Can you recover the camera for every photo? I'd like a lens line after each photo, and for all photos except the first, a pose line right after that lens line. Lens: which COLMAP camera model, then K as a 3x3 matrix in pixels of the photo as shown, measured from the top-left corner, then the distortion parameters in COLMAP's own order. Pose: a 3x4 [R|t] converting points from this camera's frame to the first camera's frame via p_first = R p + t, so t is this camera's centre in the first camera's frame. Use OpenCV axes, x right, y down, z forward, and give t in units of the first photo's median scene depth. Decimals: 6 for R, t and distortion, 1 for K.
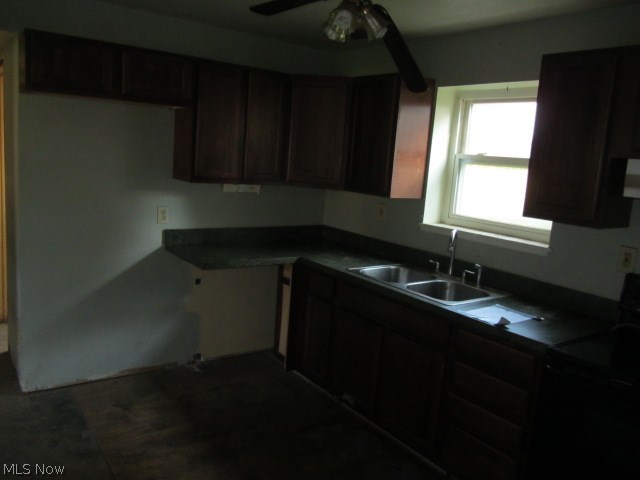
lens RADIAL K [[542.0, 0, 320.0], [0, 542.0, 240.0], [0, 0, 1]] dist [-0.001560, -0.000130]
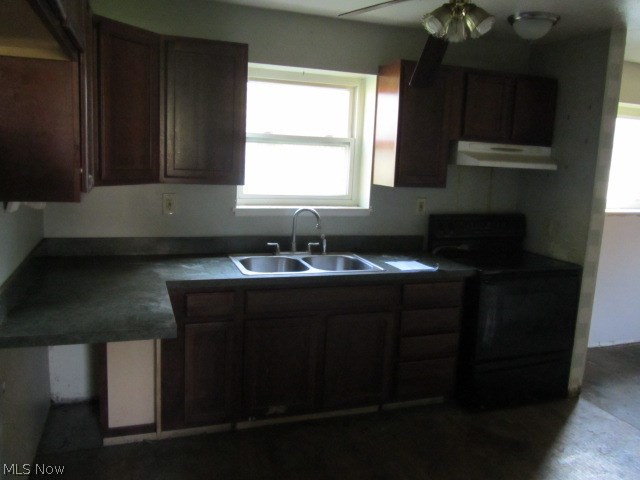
lens RADIAL K [[542.0, 0, 320.0], [0, 542.0, 240.0], [0, 0, 1]] dist [-0.001560, -0.000130]
pose [[0.303121, -0.223957, 0.926262, -0.712914], [0.133247, 0.972404, 0.191508, -0.152397], [-0.943590, 0.065372, 0.324598, 0.617496]]
